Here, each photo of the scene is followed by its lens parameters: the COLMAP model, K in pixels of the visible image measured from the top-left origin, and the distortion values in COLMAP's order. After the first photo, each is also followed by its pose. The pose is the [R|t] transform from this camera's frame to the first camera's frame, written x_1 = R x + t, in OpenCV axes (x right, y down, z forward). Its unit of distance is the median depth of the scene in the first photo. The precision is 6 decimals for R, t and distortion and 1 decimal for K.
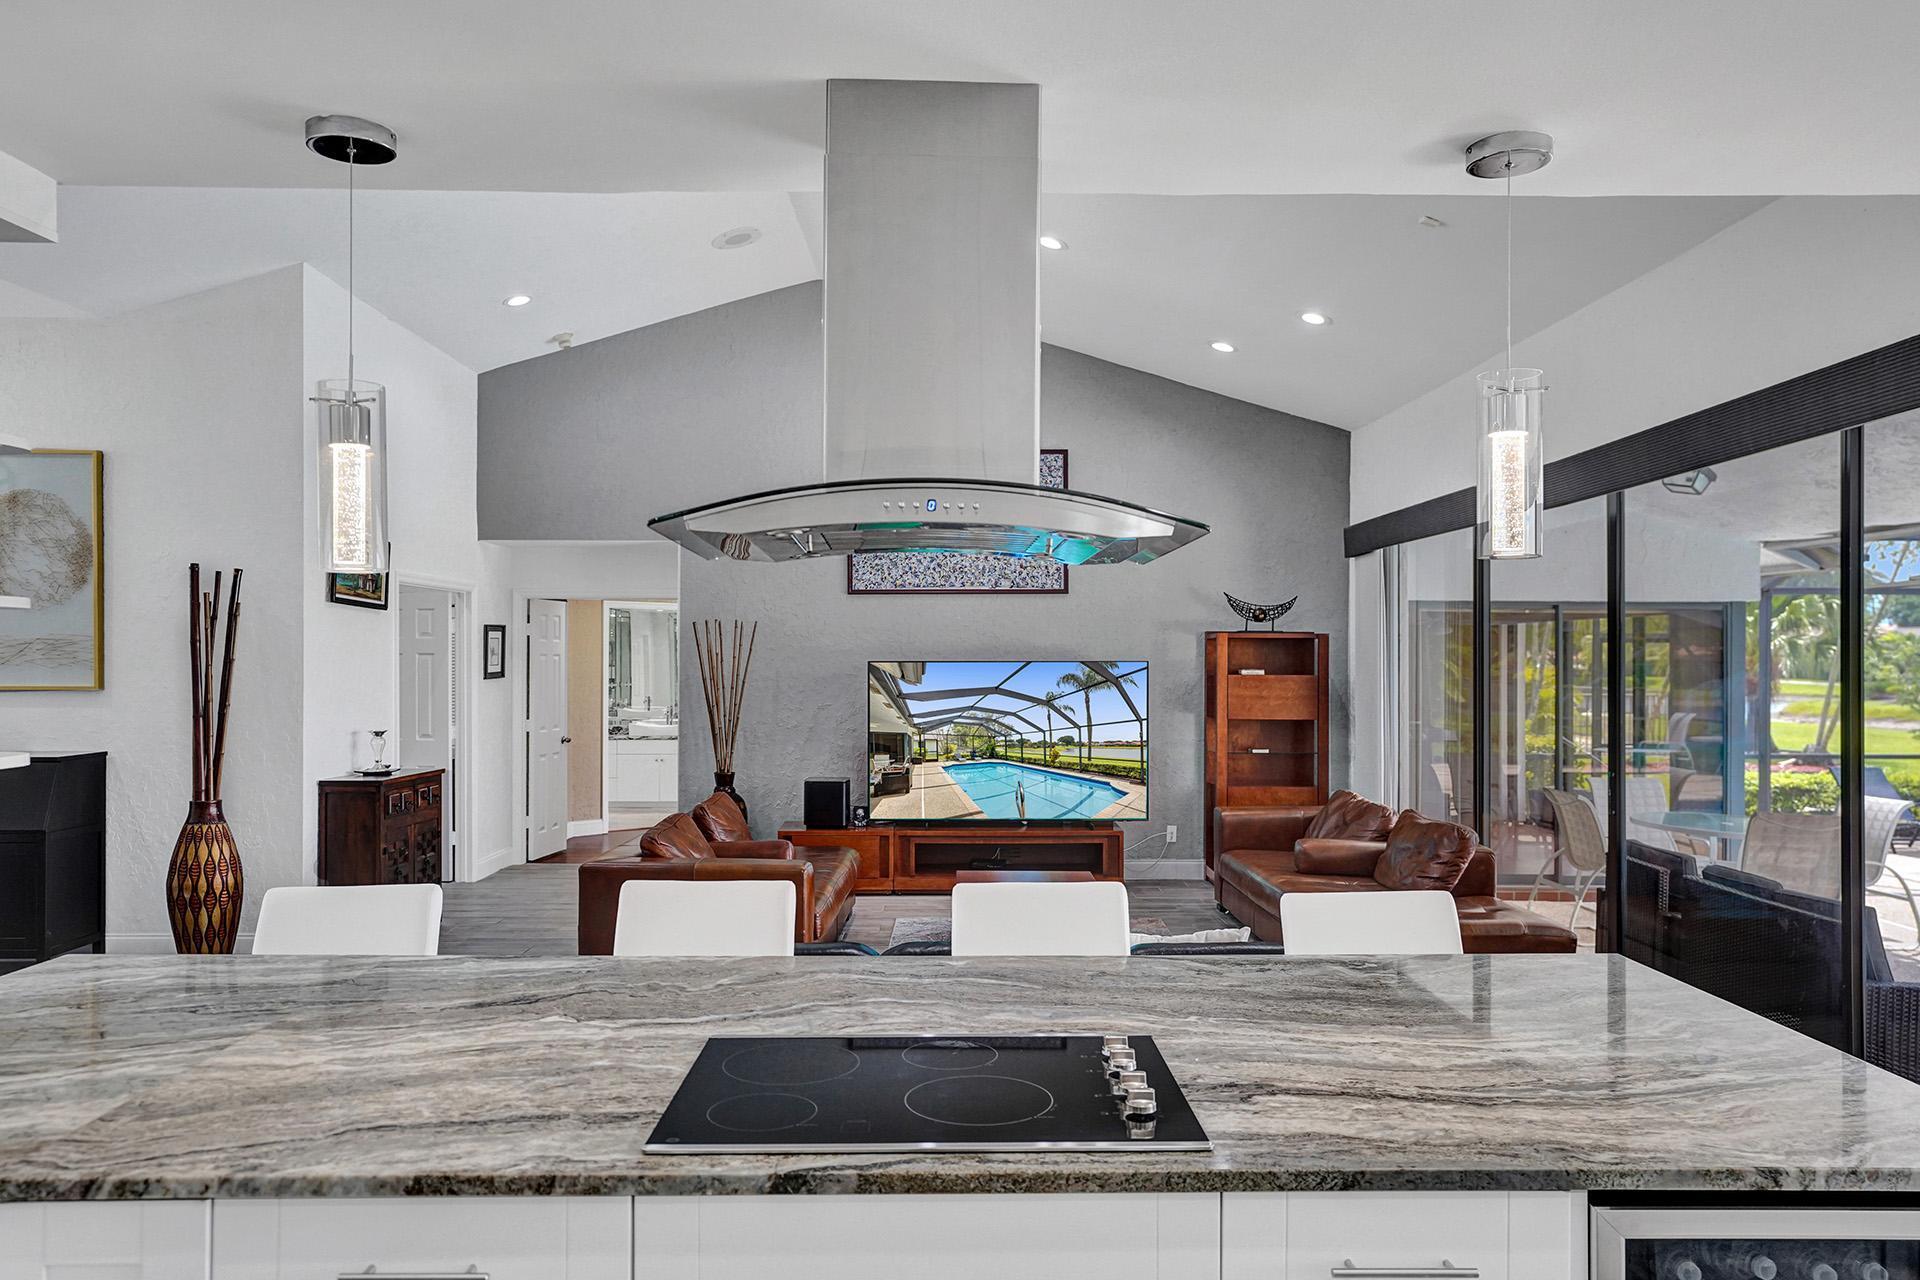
lens RADIAL K [[1333.7, 0, 955.5], [0, 1333.7, 657.3], [0, 0, 1]] dist [0.006880, 0.003274]
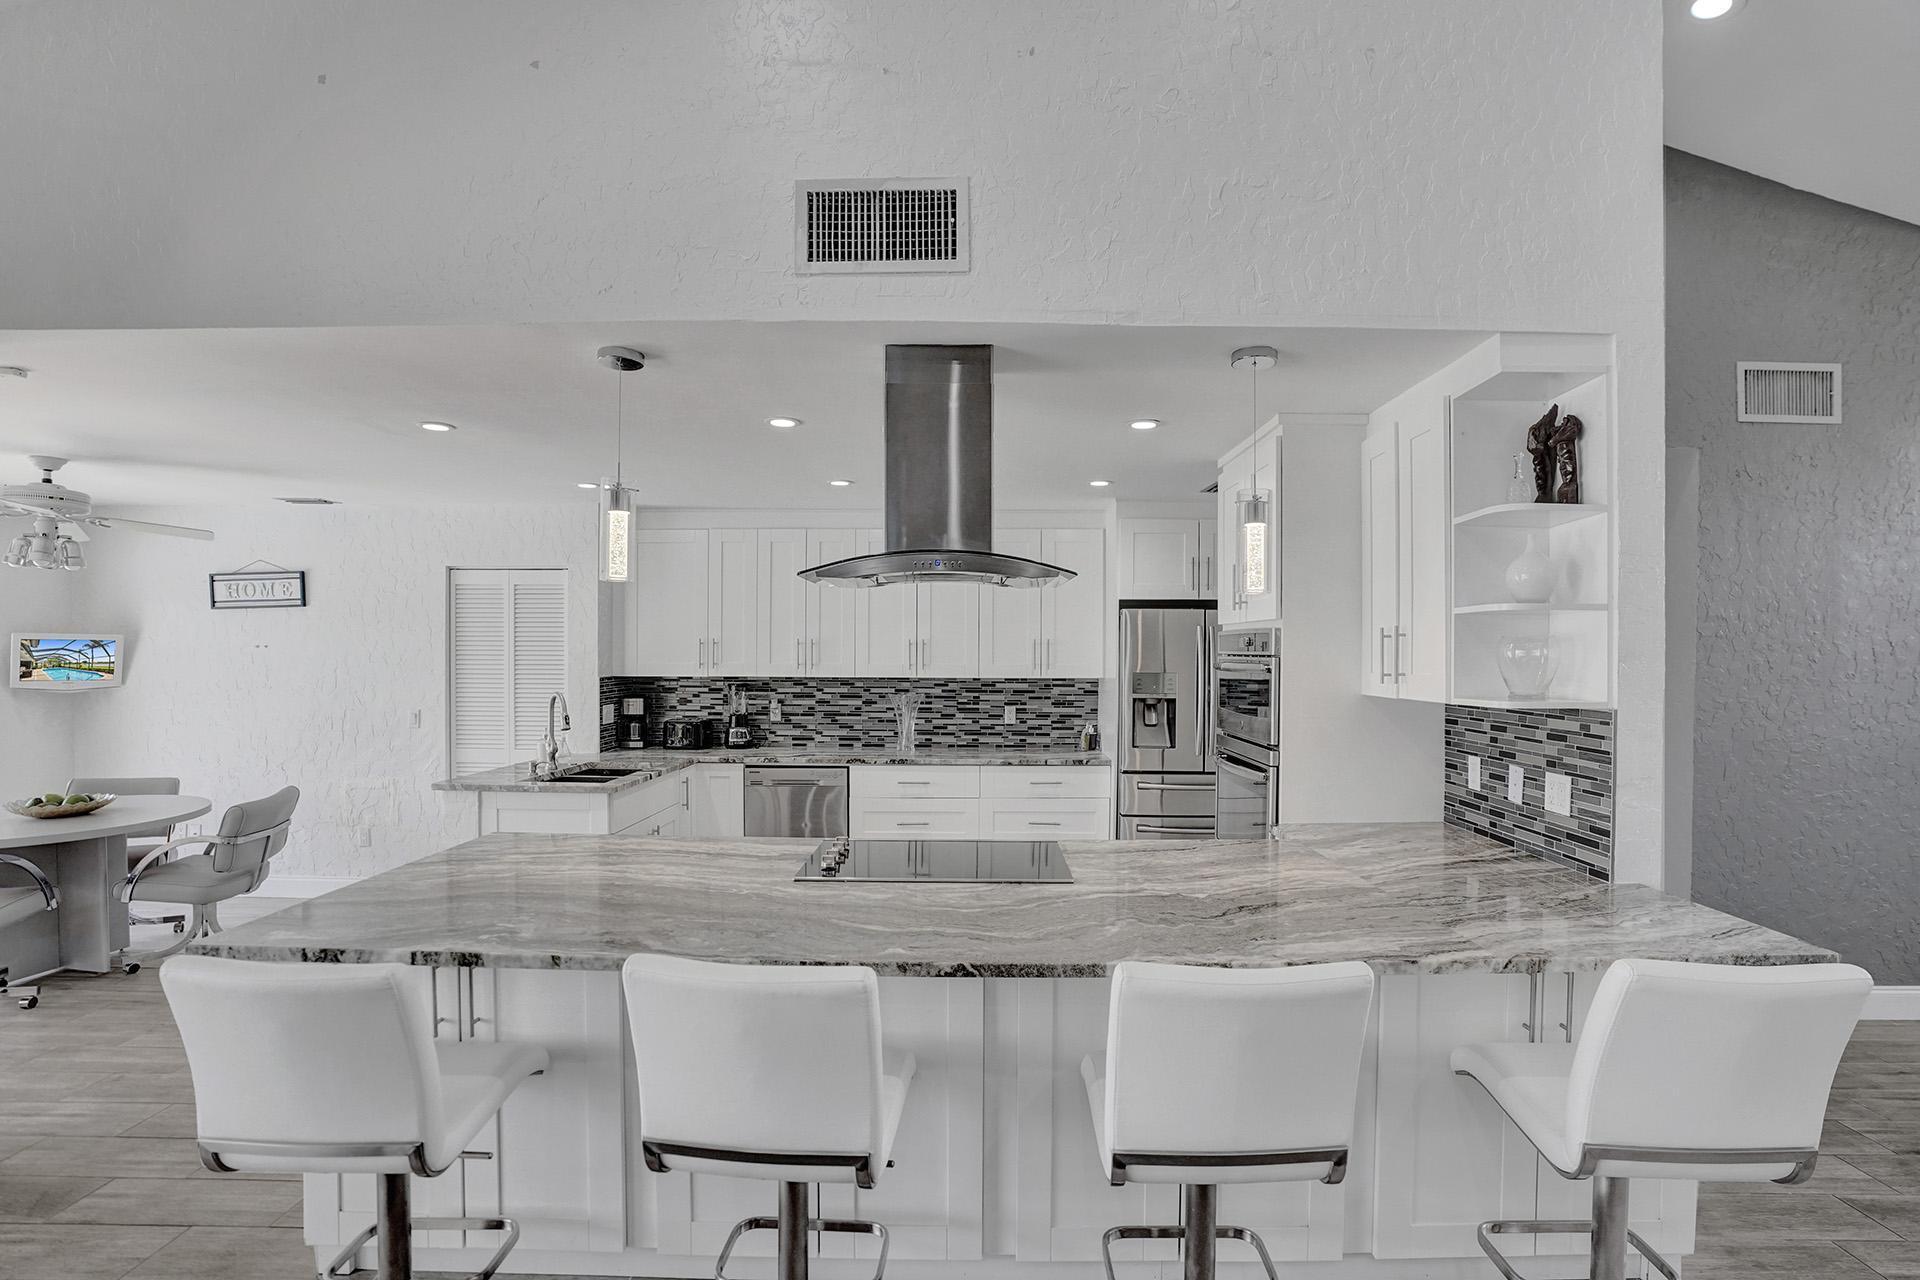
lens RADIAL K [[911.7, 0, 965.1], [0, 911.7, 663.3], [0, 0, 1]] dist [-0.063496, 0.019575]
pose [[-0.999695, -0.006987, 0.023703, -0.071300], [-0.006791, 0.999942, 0.008306, 0.019325], [-0.023759, 0.008143, -0.999685, 1.852049]]
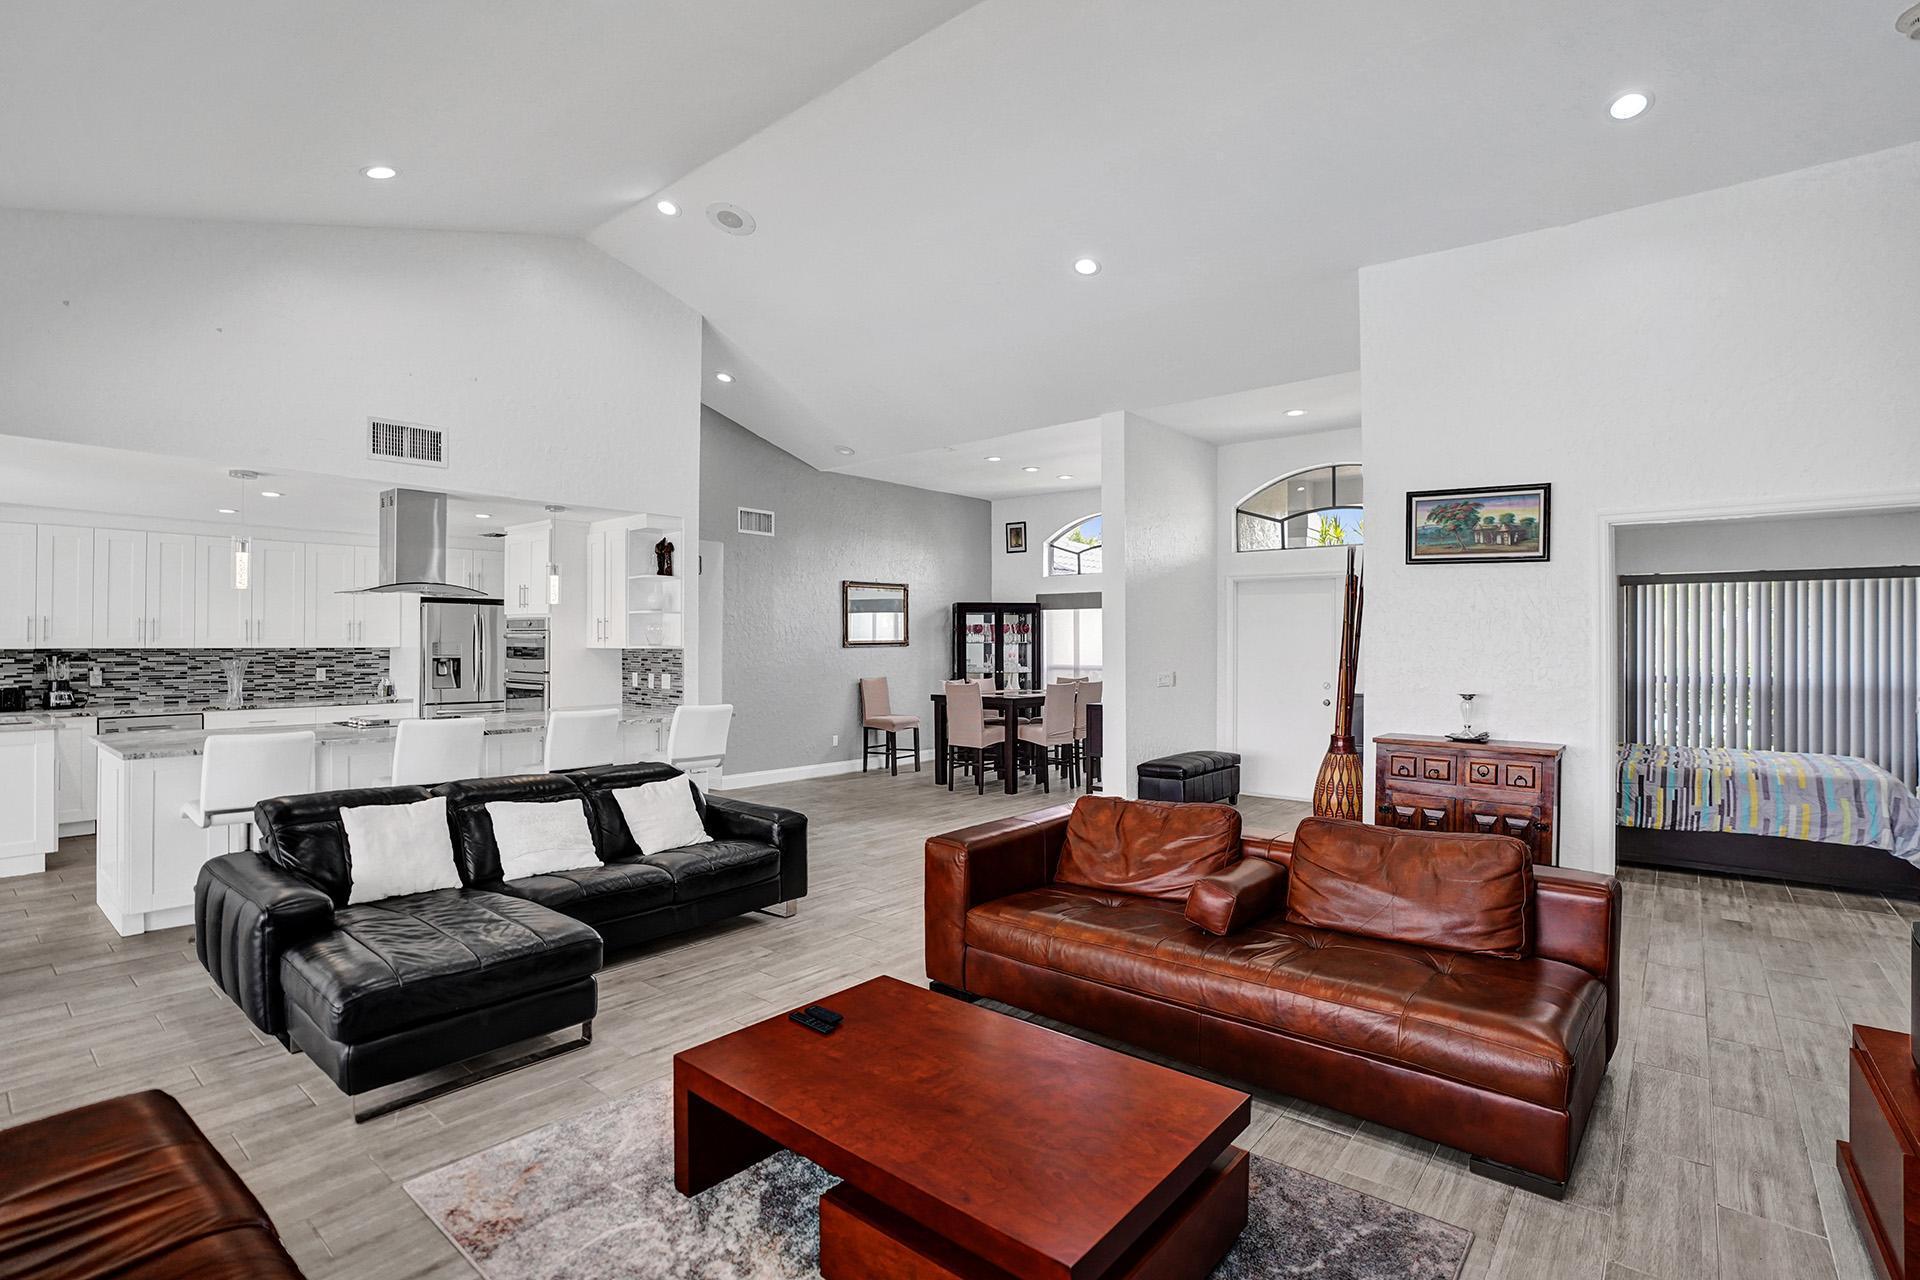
lens RADIAL K [[911.7, 0, 987.2], [0, 911.7, 641.0], [0, 0, 1]] dist [-0.063496, 0.019575]
pose [[-0.627590, -0.004553, -0.778530, 0.835240], [-0.002481, 0.999990, -0.003847, 0.056131], [0.778540, -0.000483, -0.627595, 3.361762]]
